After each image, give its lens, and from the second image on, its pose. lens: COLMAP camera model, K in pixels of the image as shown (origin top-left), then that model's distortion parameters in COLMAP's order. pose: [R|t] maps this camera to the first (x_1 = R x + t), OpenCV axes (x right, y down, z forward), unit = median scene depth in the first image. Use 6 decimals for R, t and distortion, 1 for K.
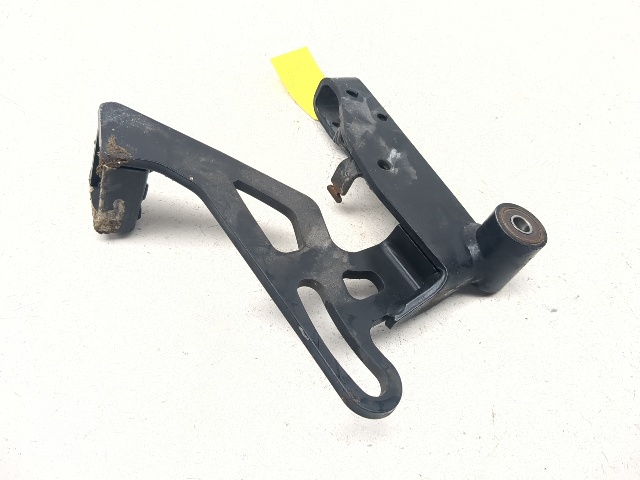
lens RADIAL K [[409.4, 0, 320.0], [0, 409.4, 240.0], [0, 0, 1]] dist [0.002779, -0.000007]
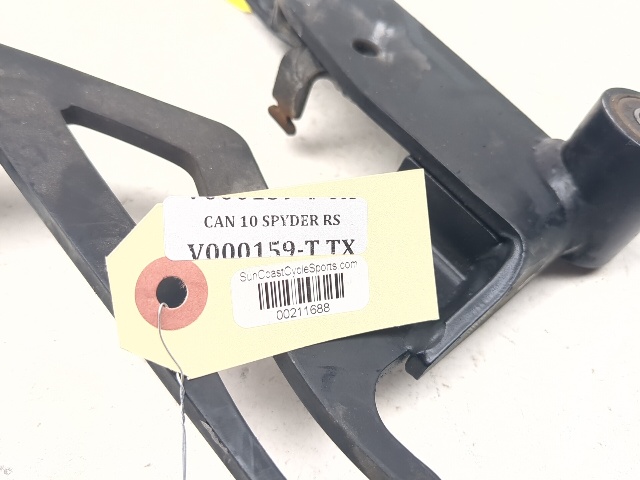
lens RADIAL K [[577.8, 0, 320.0], [0, 577.8, 240.0], [0, 0, 1]] dist [-0.002837, -0.004573]
pose [[0.991416, -0.124464, 0.040032, 0.045081], [0.122124, 0.990912, 0.056383, 0.009889], [-0.046685, -0.051010, 0.997606, 0.294501]]
